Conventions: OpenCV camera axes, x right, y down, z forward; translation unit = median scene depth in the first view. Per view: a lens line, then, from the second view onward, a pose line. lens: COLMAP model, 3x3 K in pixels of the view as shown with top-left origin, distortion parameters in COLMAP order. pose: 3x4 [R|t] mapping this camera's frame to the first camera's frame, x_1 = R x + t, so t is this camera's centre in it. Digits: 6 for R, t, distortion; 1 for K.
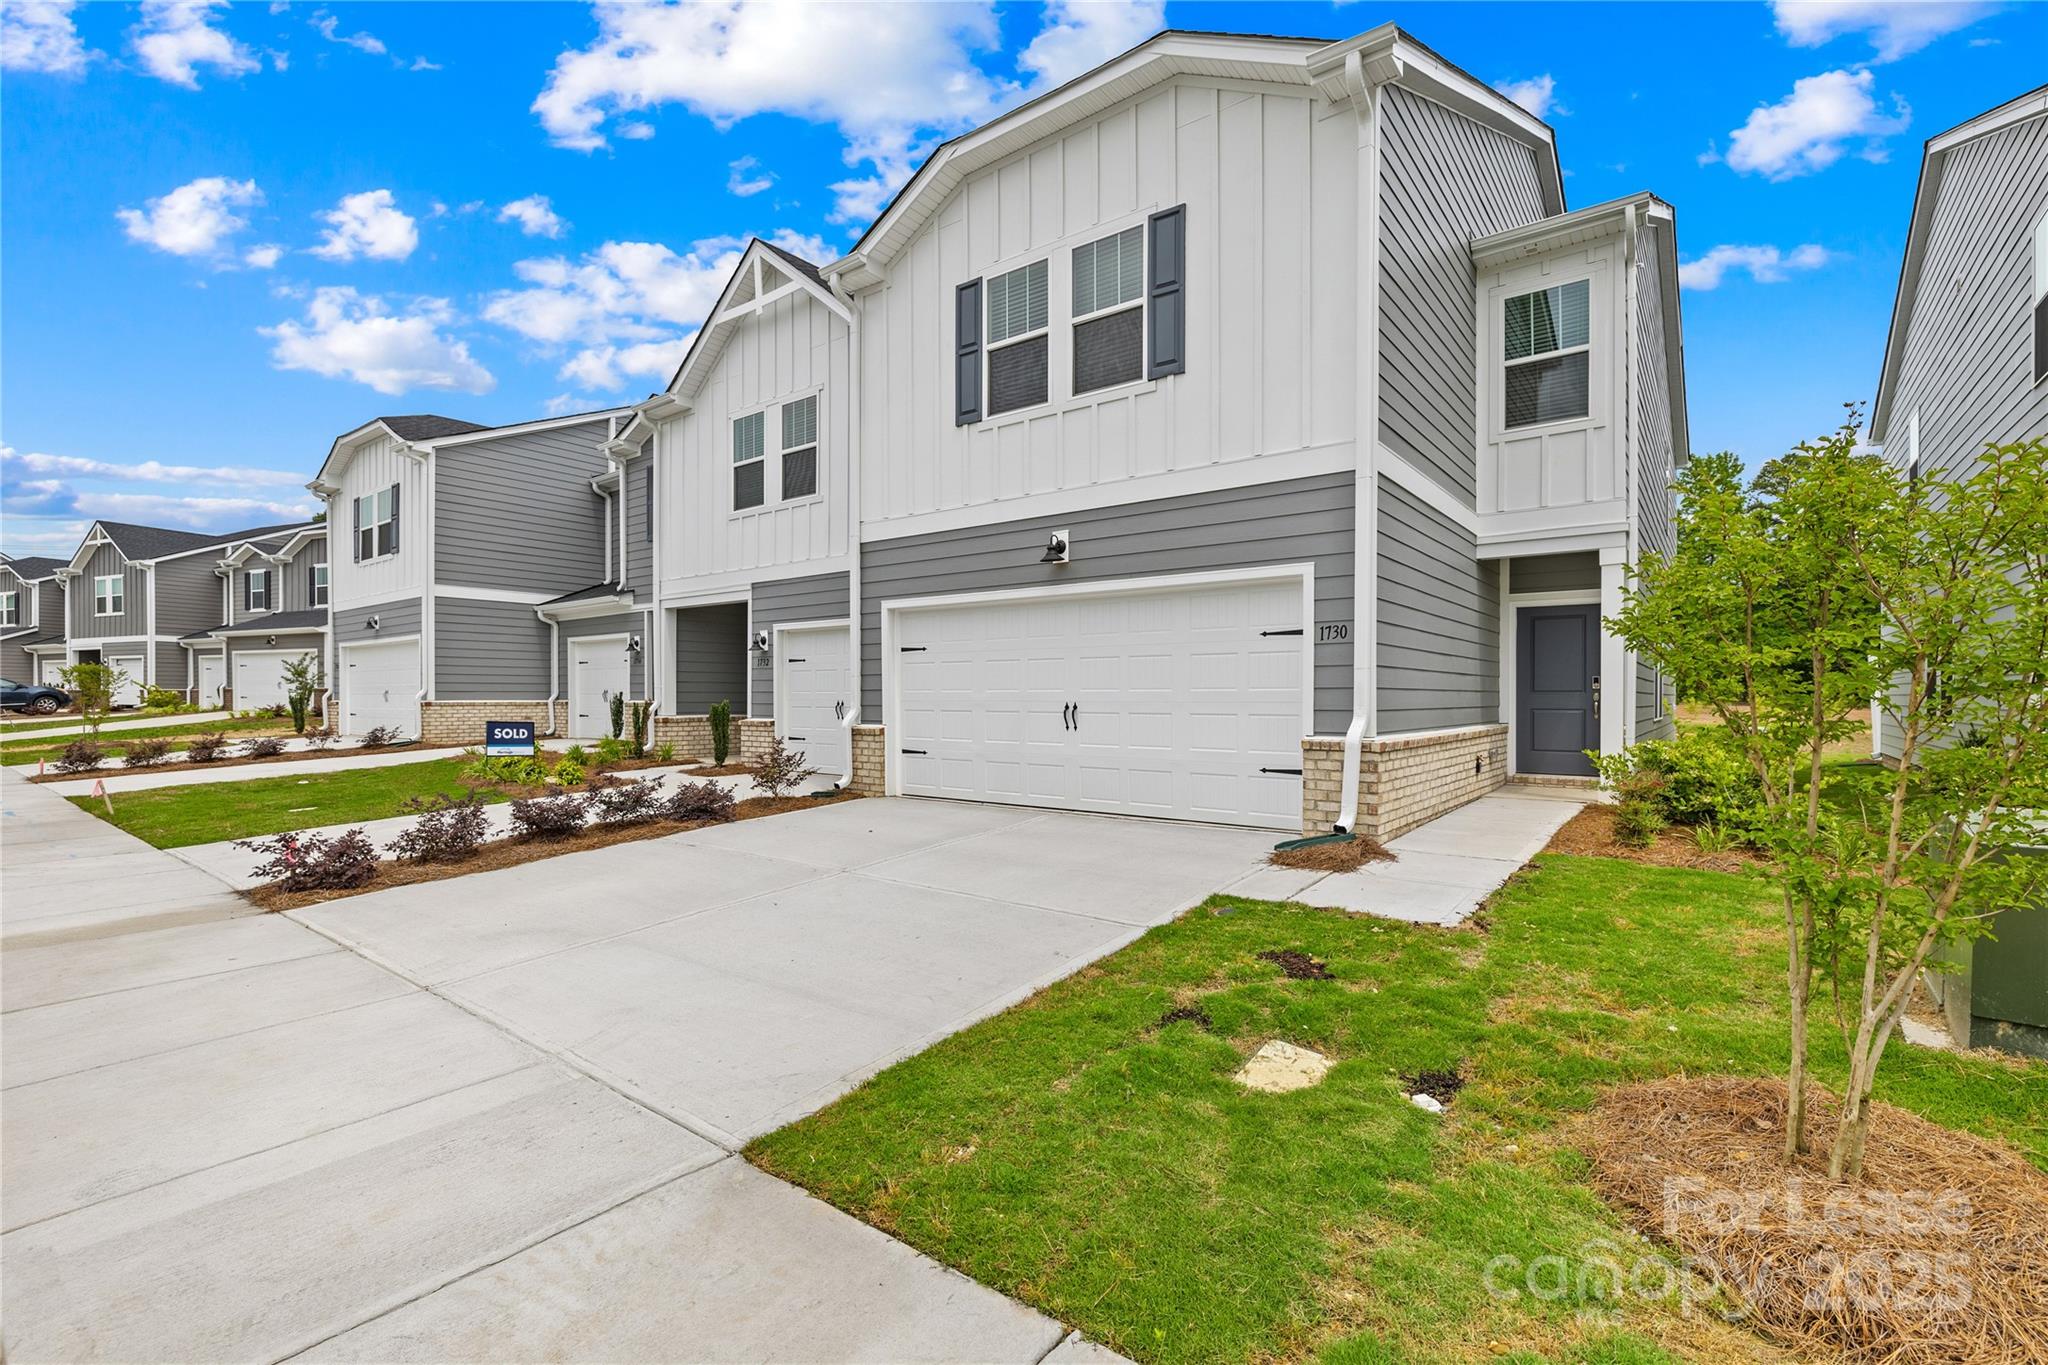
lens RADIAL K [[891.7, 0, 993.1], [0, 891.7, 714.6], [0, 0, 1]] dist [0.000327, -0.000187]
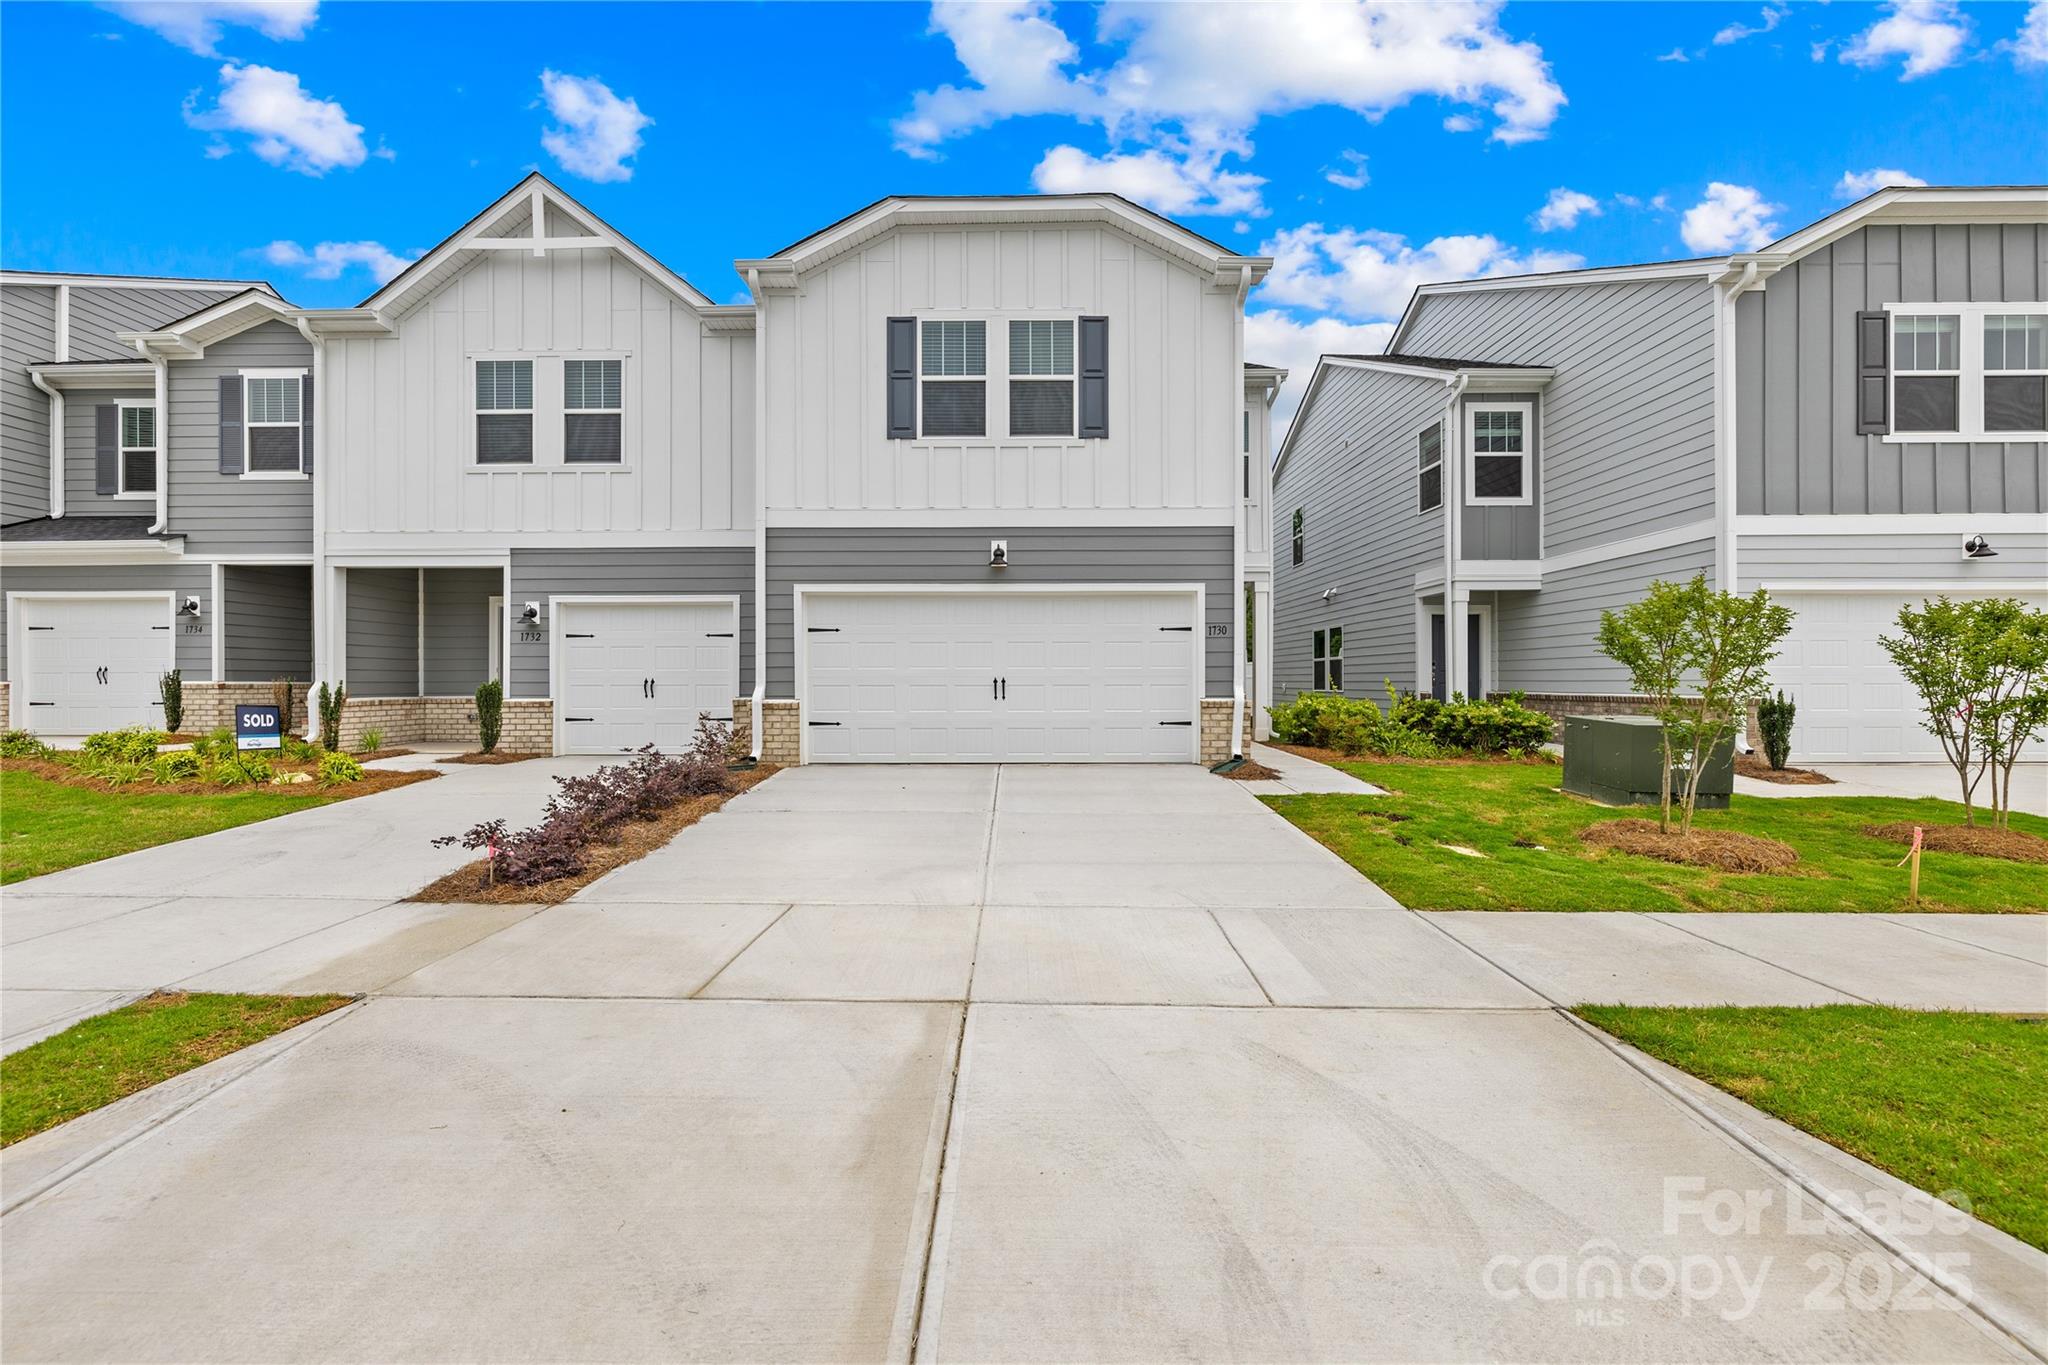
lens RADIAL K [[876.3, 0, 990.6], [0, 876.3, 690.5], [0, 0, 1]] dist [-0.001964, -0.001162]
pose [[0.810471, -0.009227, 0.585706, -0.611376], [0.013537, 0.999904, -0.002981, 0.007884], [-0.585622, 0.010345, 0.810518, 0.008282]]
